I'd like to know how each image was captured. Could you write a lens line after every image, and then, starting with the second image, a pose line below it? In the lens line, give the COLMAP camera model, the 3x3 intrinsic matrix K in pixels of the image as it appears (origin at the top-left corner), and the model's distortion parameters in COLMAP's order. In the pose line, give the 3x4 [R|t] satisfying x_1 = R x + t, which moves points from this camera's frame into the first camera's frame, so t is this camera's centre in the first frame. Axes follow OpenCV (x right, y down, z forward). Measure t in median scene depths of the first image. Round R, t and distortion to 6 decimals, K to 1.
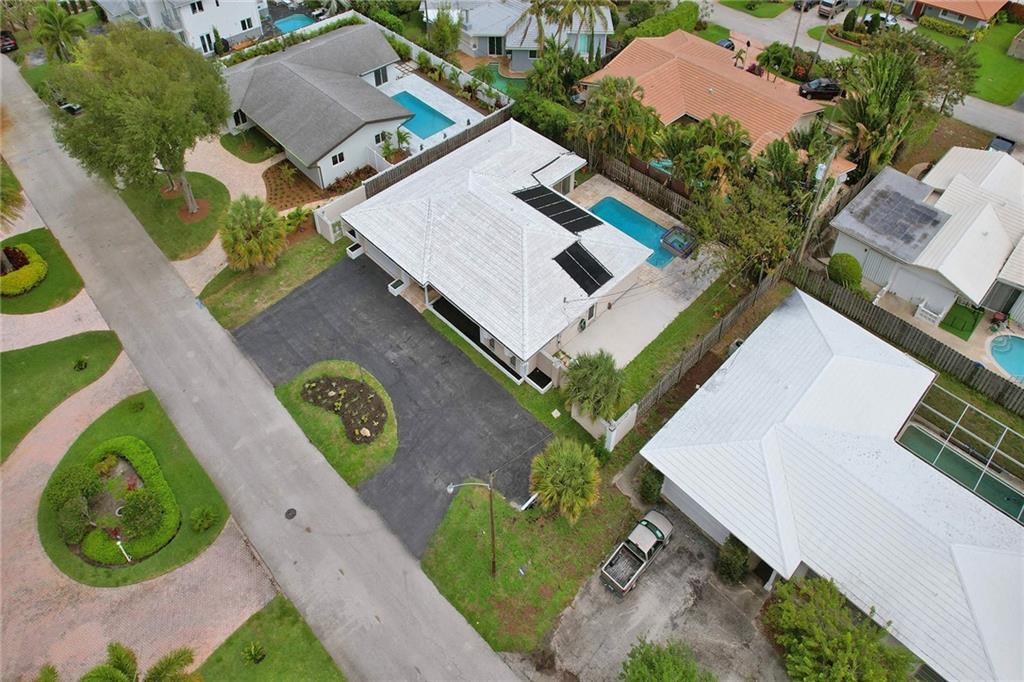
lens RADIAL K [[626.2, 0, 510.5], [0, 626.2, 259.1], [0, 0, 1]] dist [-0.079321, 0.066783]
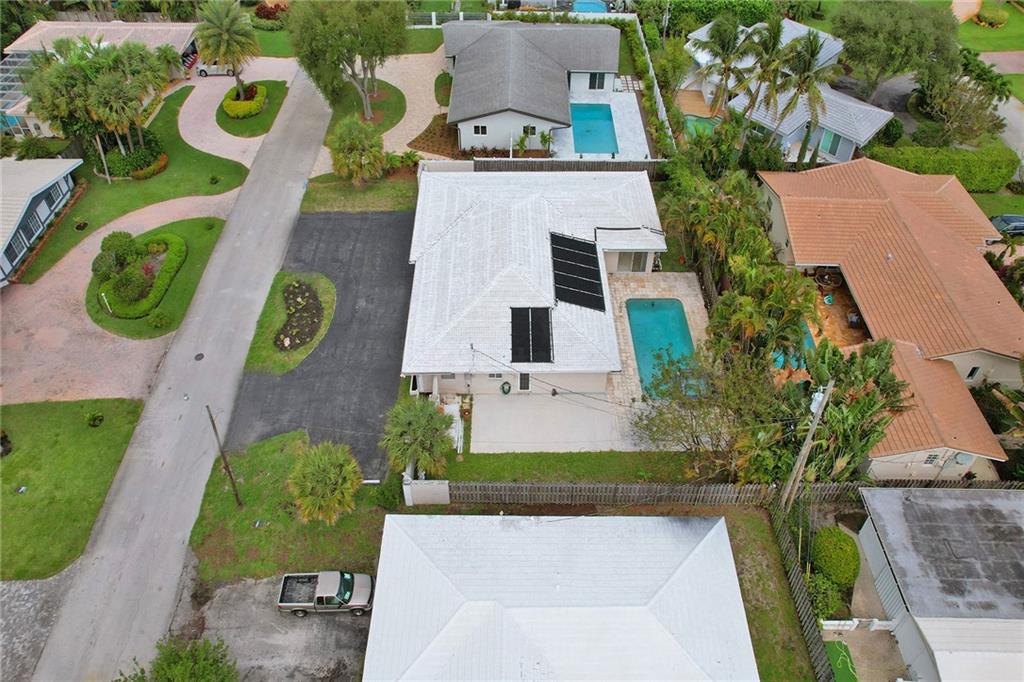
lens RADIAL K [[626.2, 0, 510.5], [0, 626.2, 259.1], [0, 0, 1]] dist [-0.079321, 0.066783]
pose [[0.715836, 0.505179, -0.482051, 0.415307], [-0.503577, 0.851730, 0.144793, -0.170581], [0.483724, 0.139102, 0.864096, 0.161959]]
